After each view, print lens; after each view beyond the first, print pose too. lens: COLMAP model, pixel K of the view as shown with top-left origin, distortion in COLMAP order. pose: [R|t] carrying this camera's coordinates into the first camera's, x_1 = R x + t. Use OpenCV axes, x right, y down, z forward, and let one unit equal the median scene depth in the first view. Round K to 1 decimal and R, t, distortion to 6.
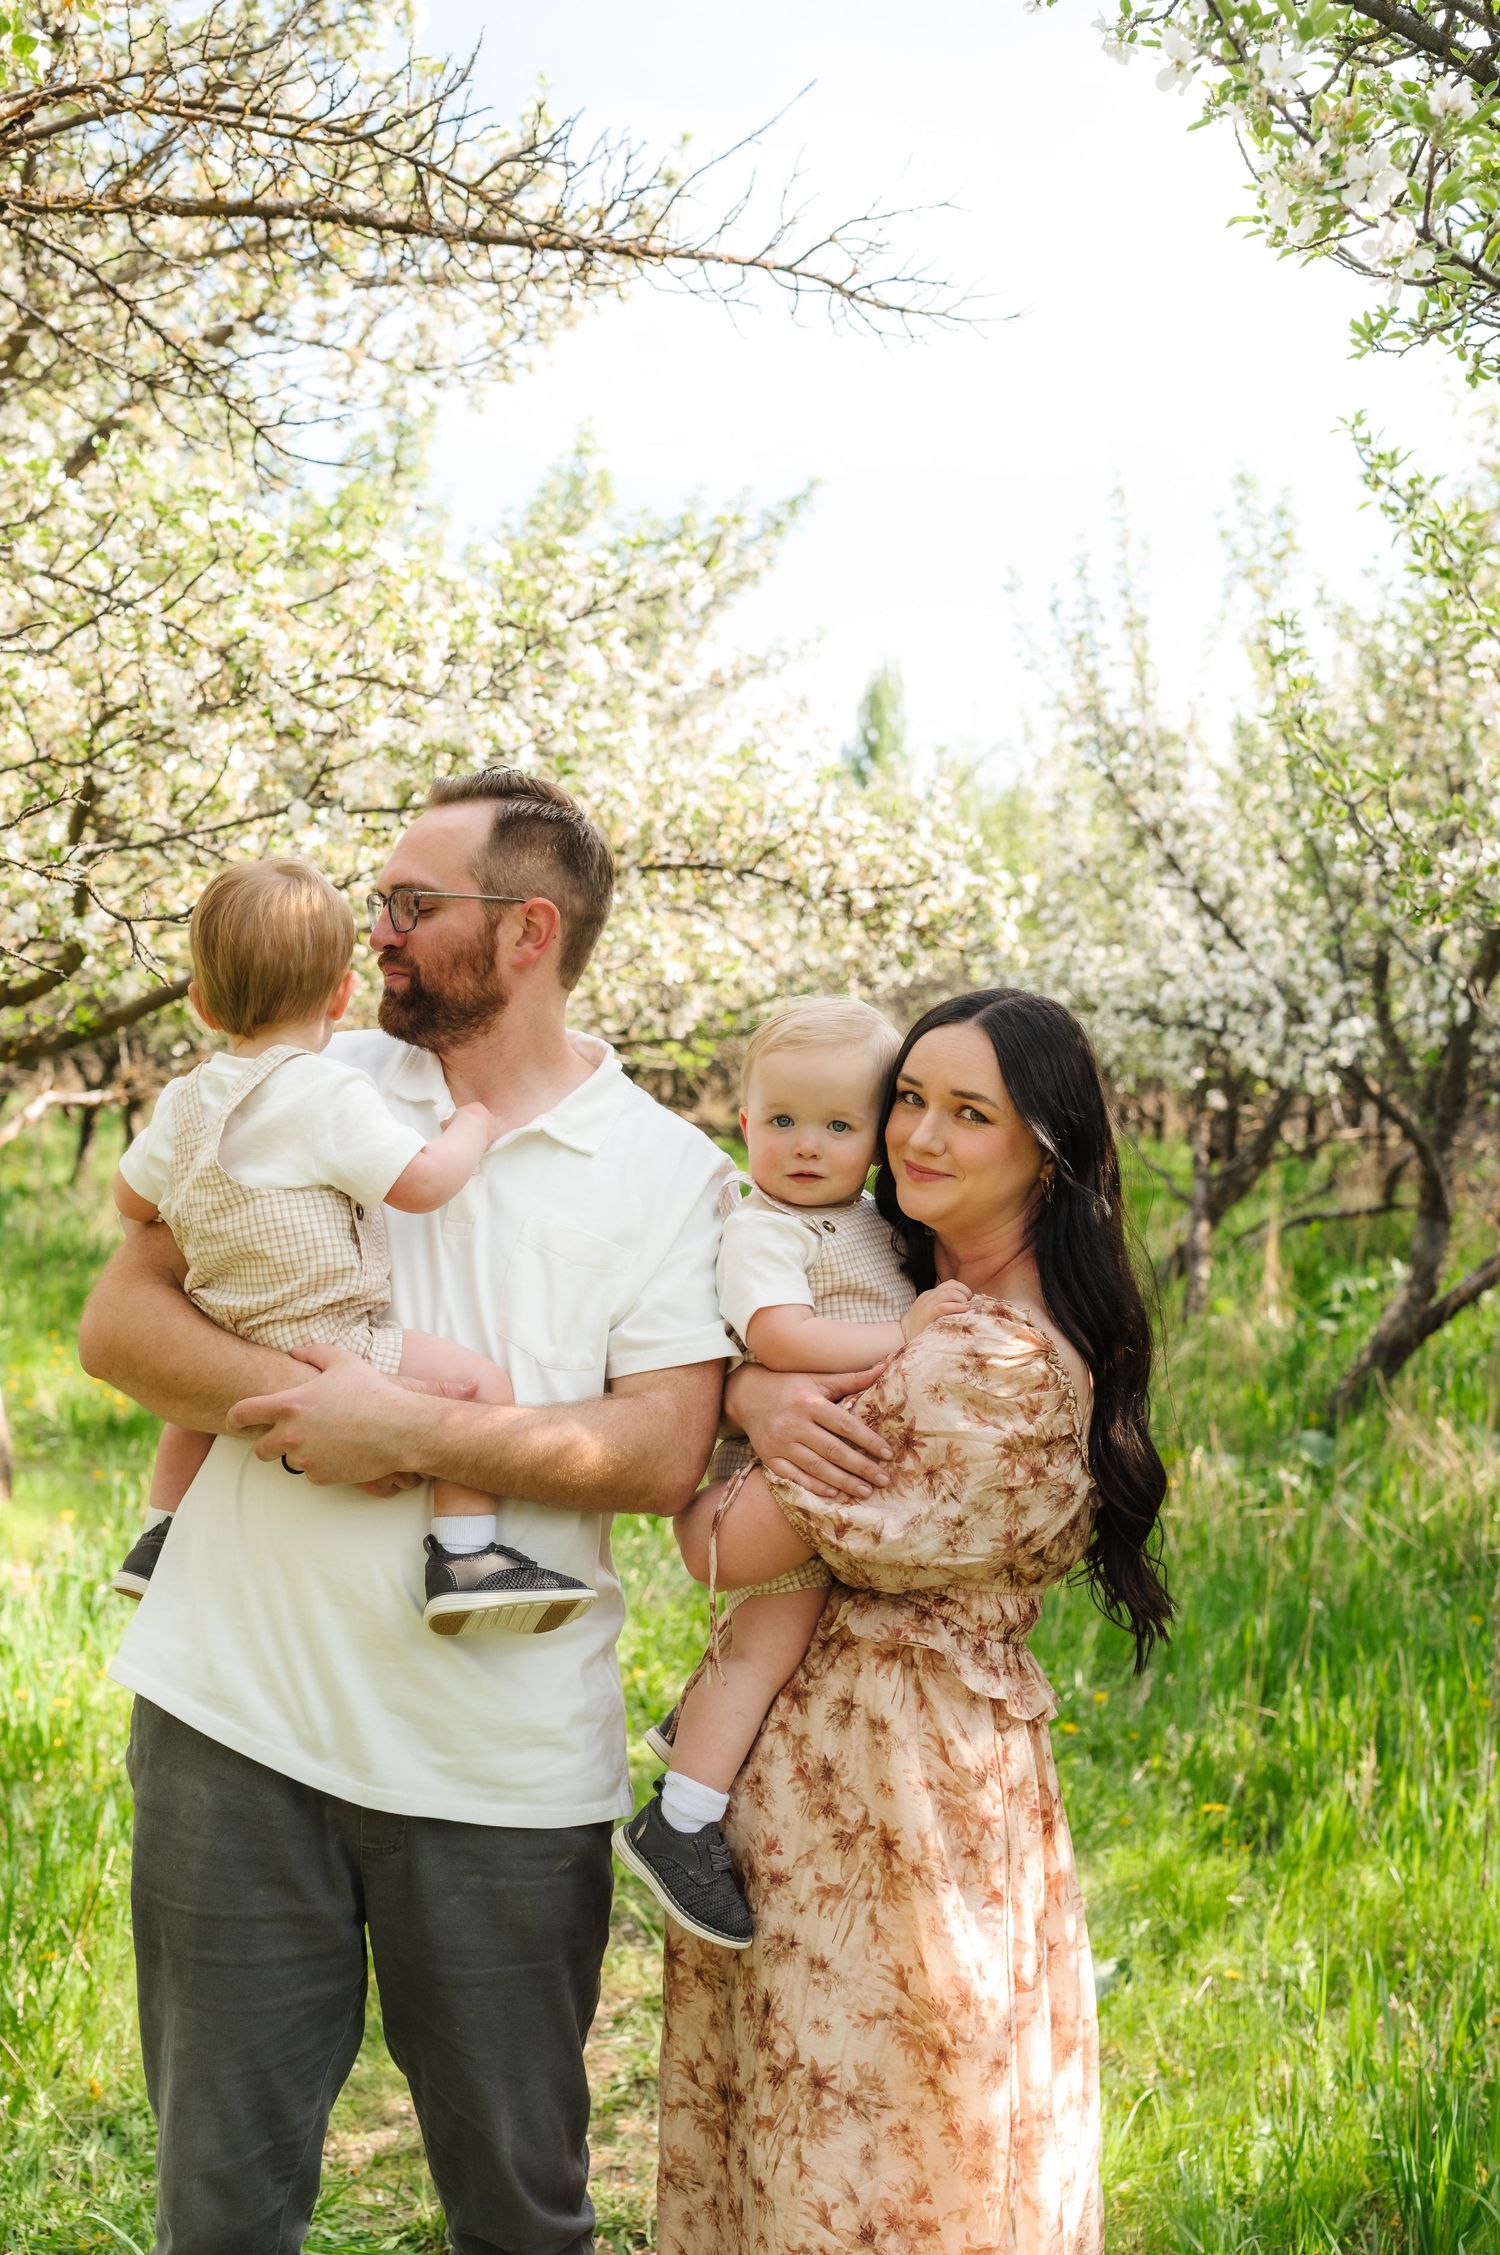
lens RADIAL K [[2328.1, 0, 743.3], [0, 2328.1, 1165.9], [0, 0, 1]] dist [-0.012022, -0.039748]
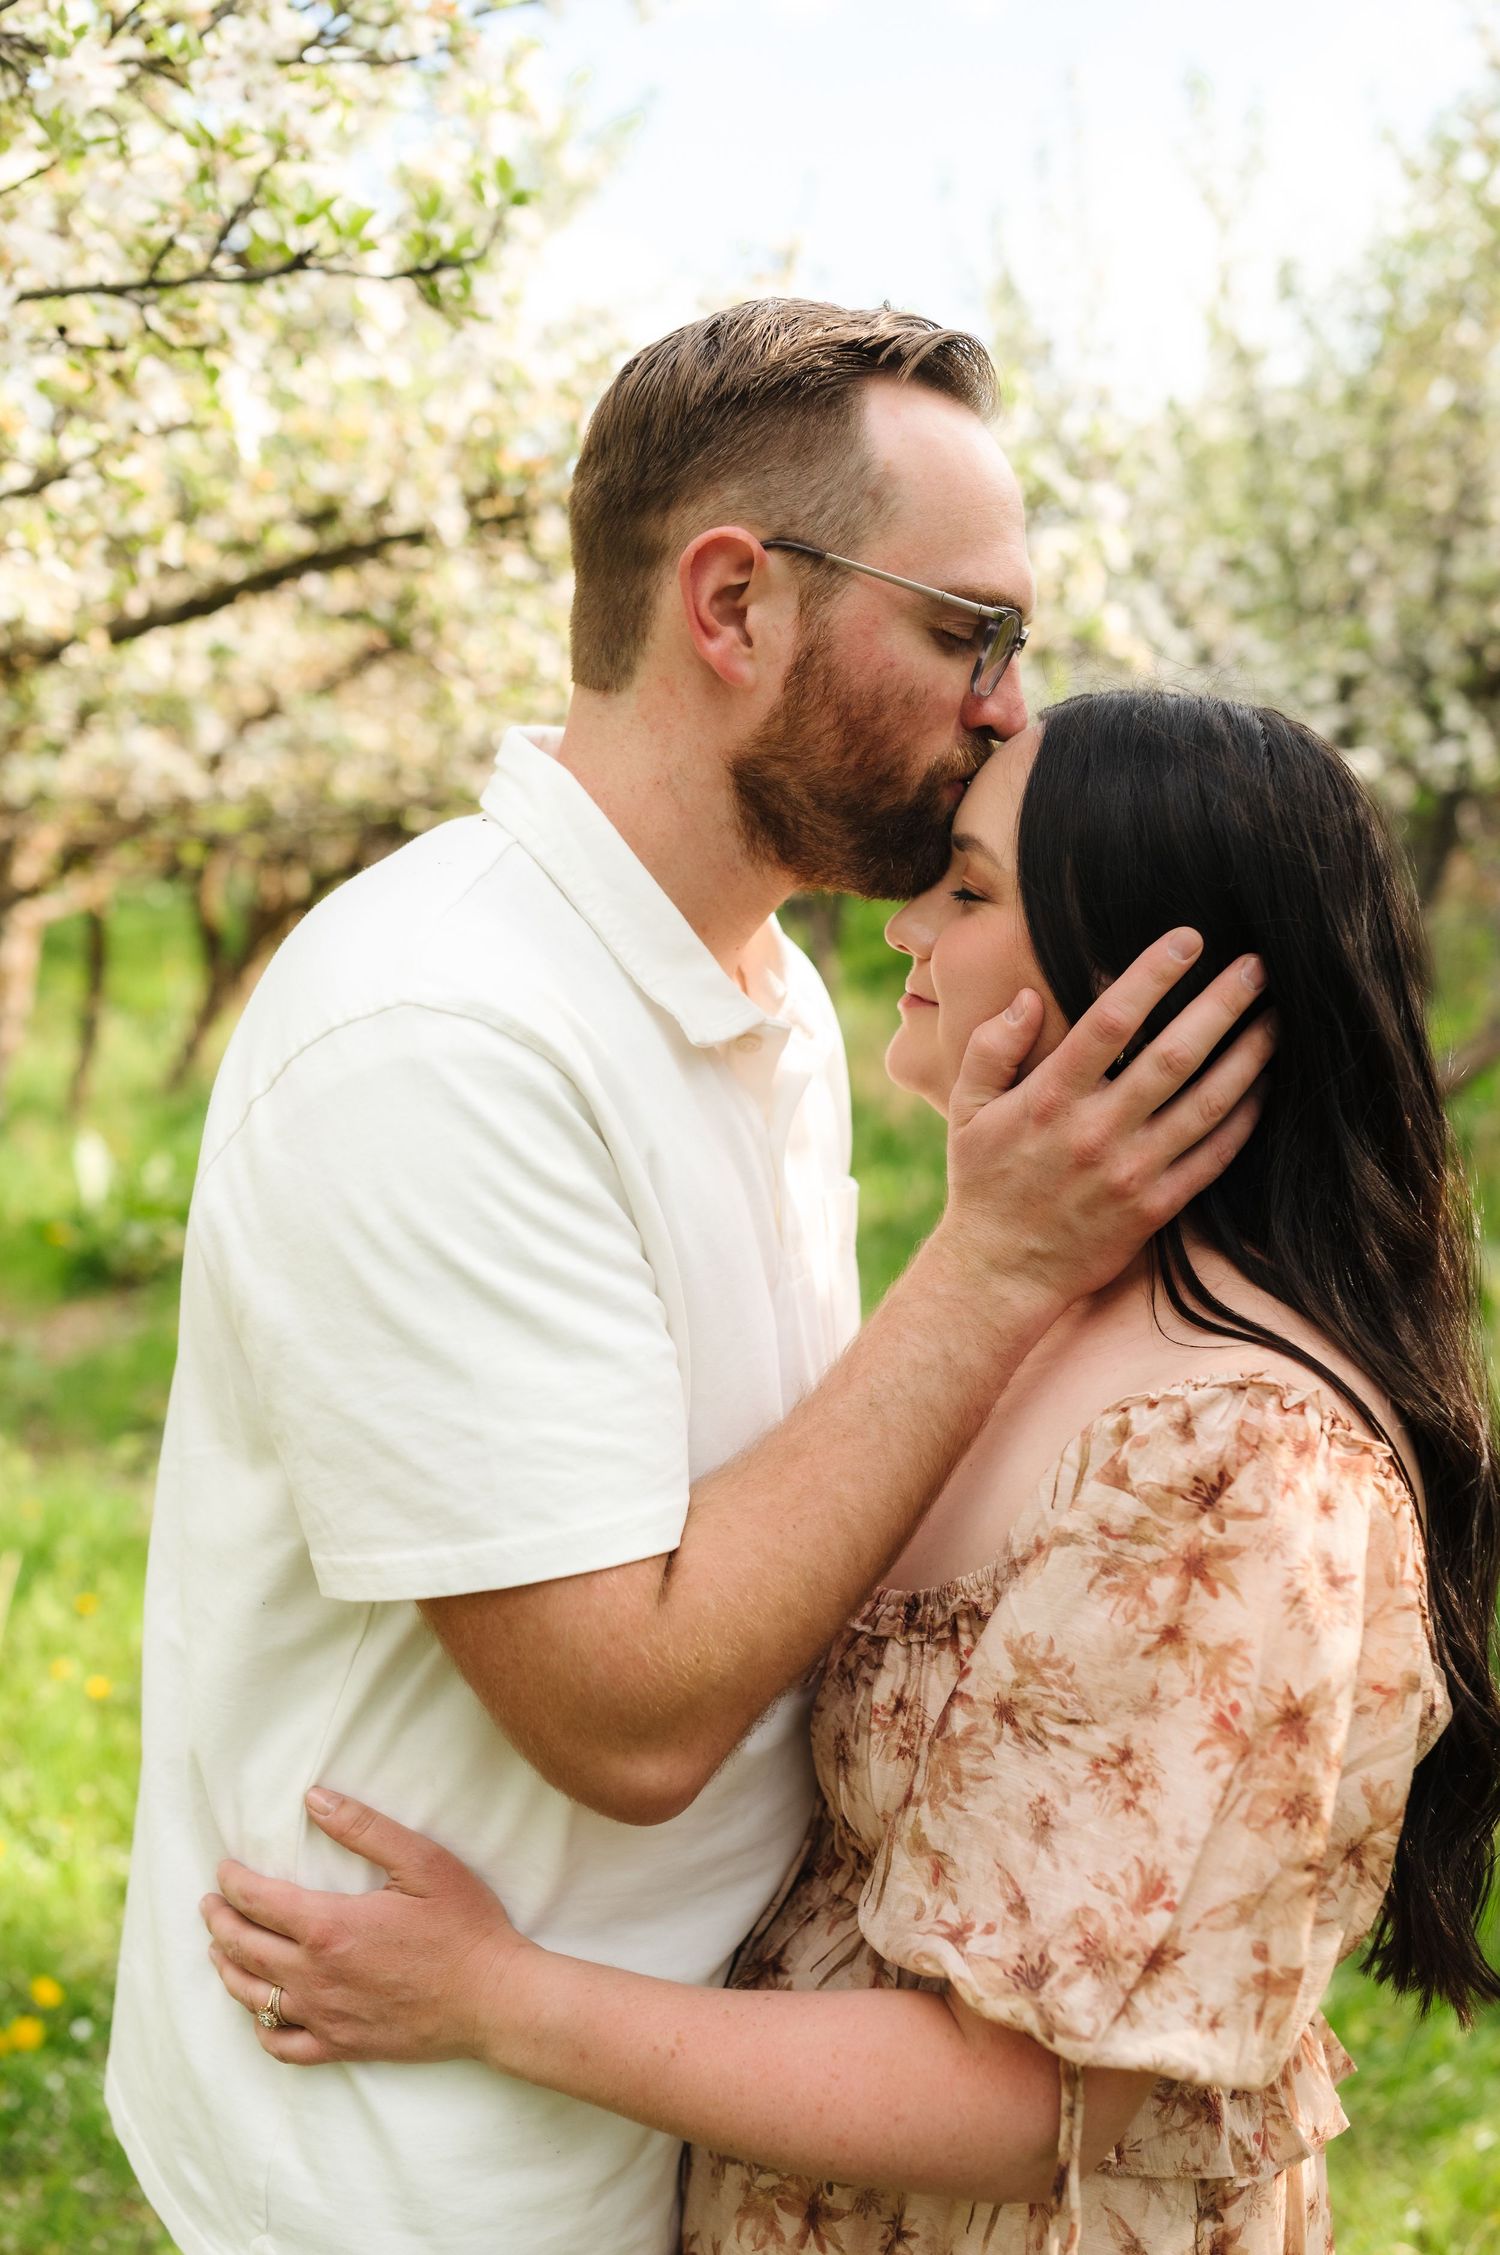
lens RADIAL K [[2264.9, 0, 753.2], [0, 2264.9, 1146.6], [0, 0, 1]] dist [-0.027973, -0.007142]
pose [[0.993722, -0.035752, 0.106011, -0.035107], [0.024937, 0.994509, 0.101639, -0.012846], [-0.109063, -0.098357, 0.989157, 0.228486]]
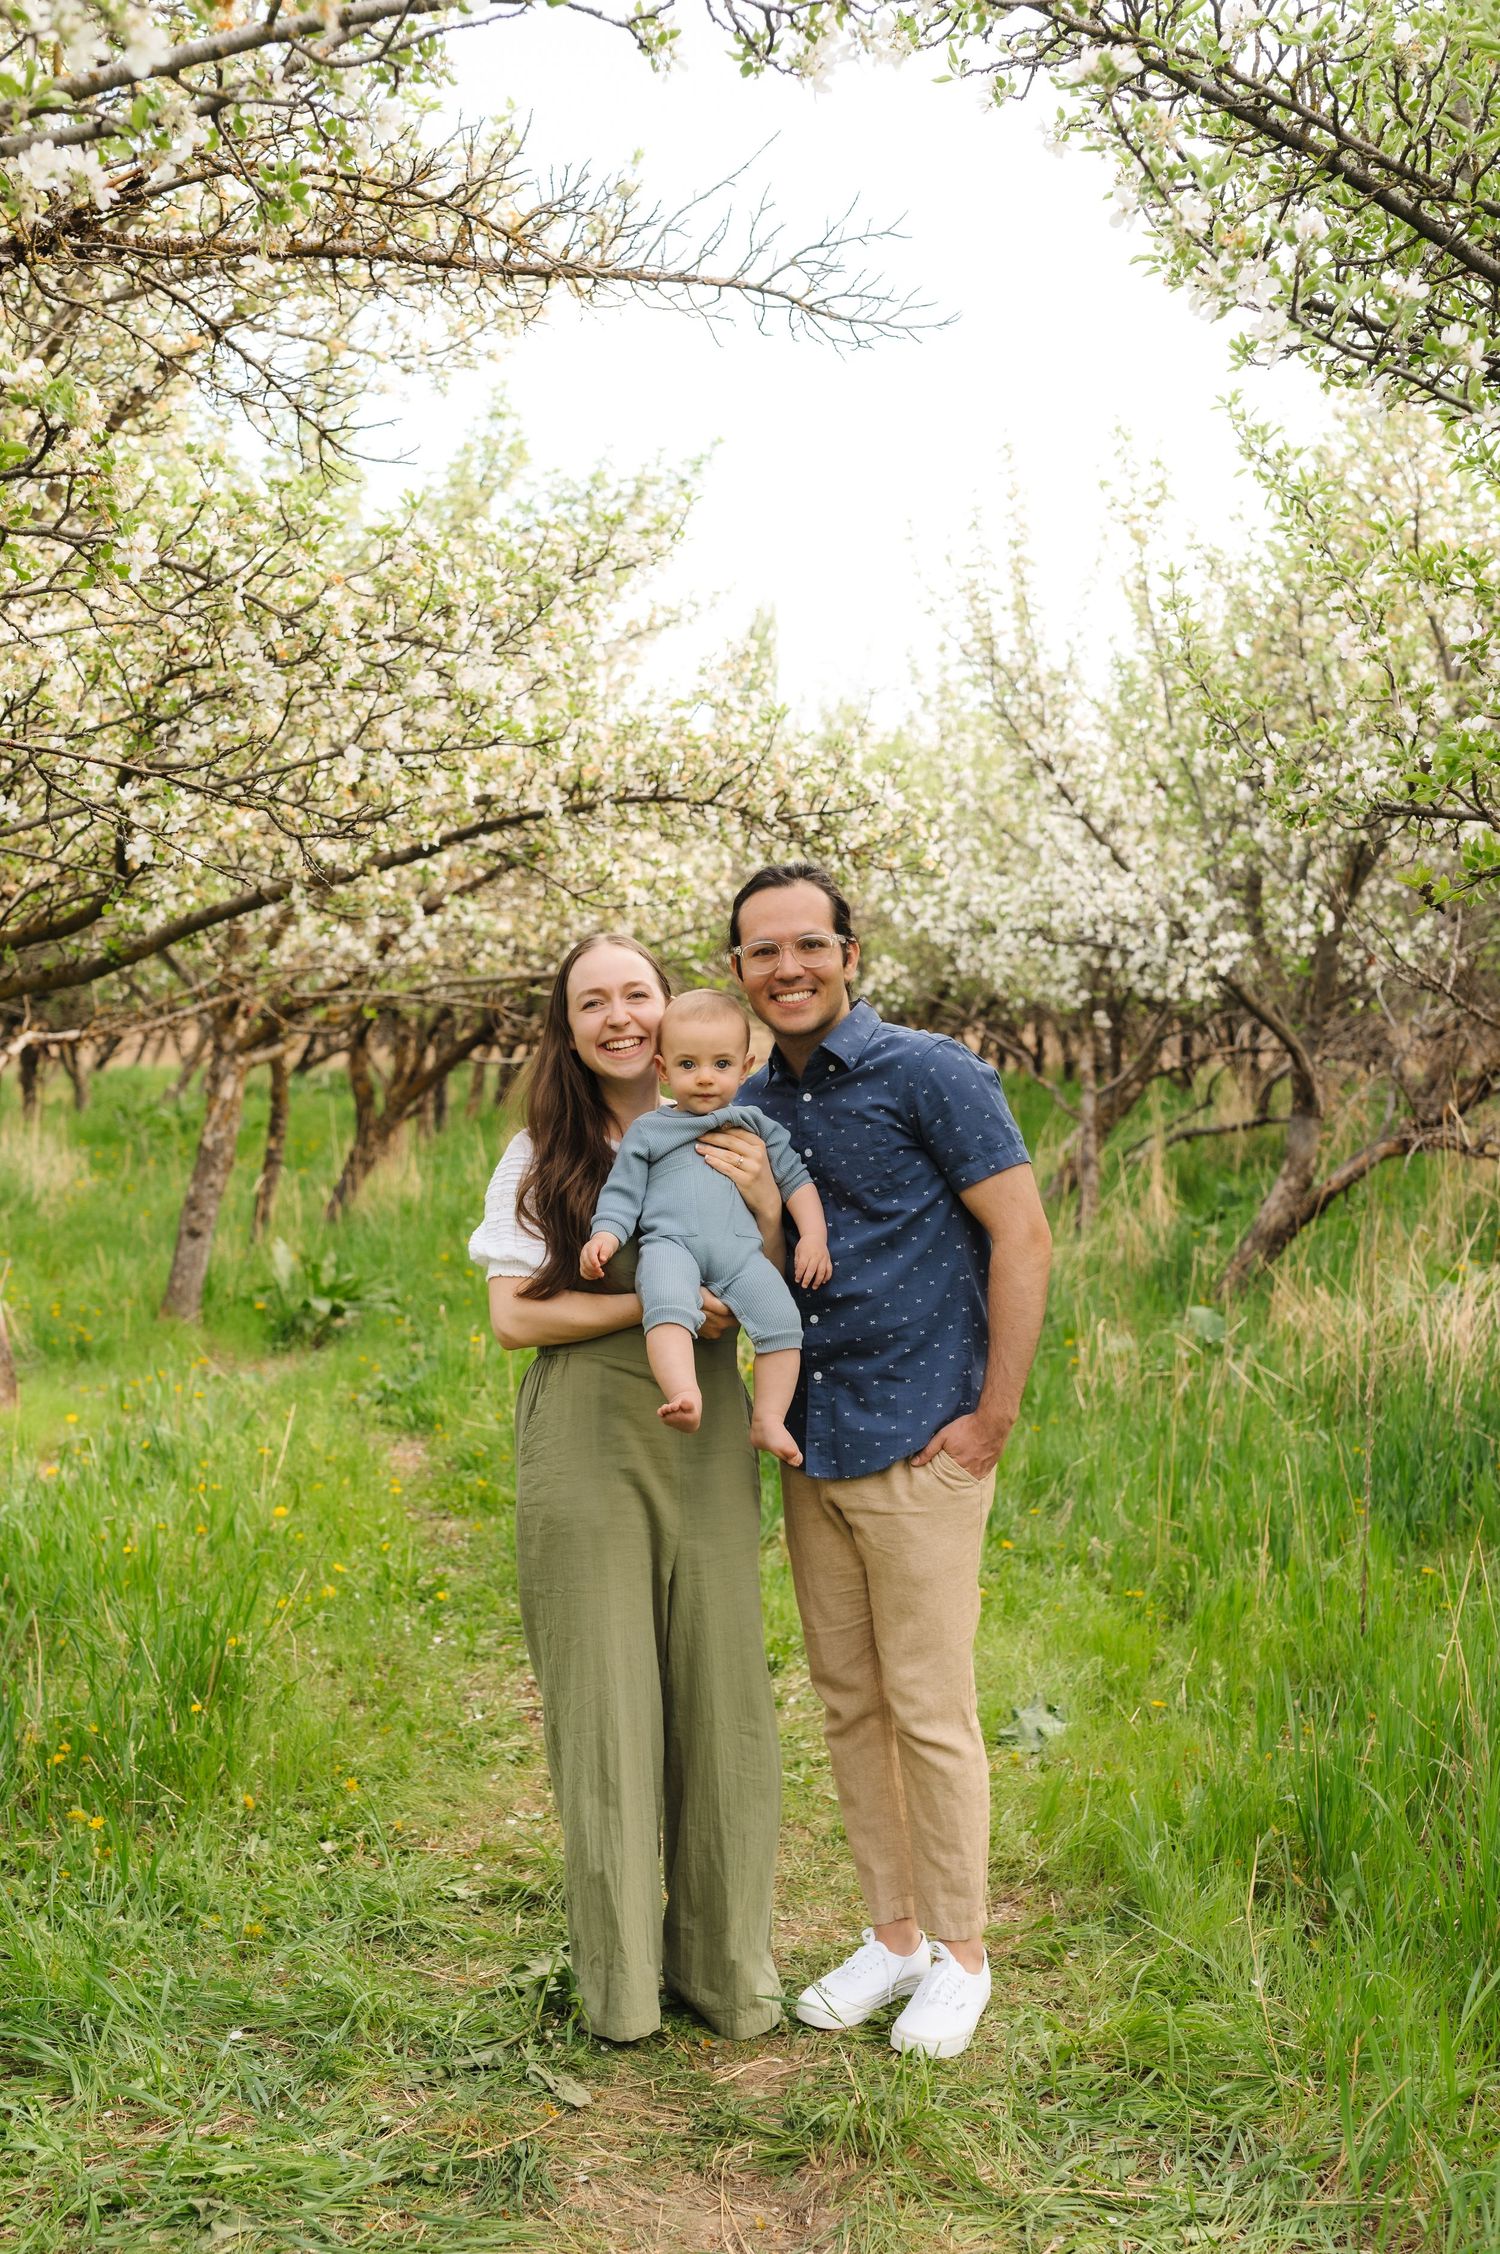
lens RADIAL K [[2327.1, 0, 743.3], [0, 2327.1, 1165.4], [0, 0, 1]] dist [-0.012022, -0.039748]
pose [[0.998203, -0.030899, 0.051333, -0.025065], [0.029760, 0.999297, 0.022801, 0.014532], [-0.052001, -0.021233, 0.998421, -0.079410]]
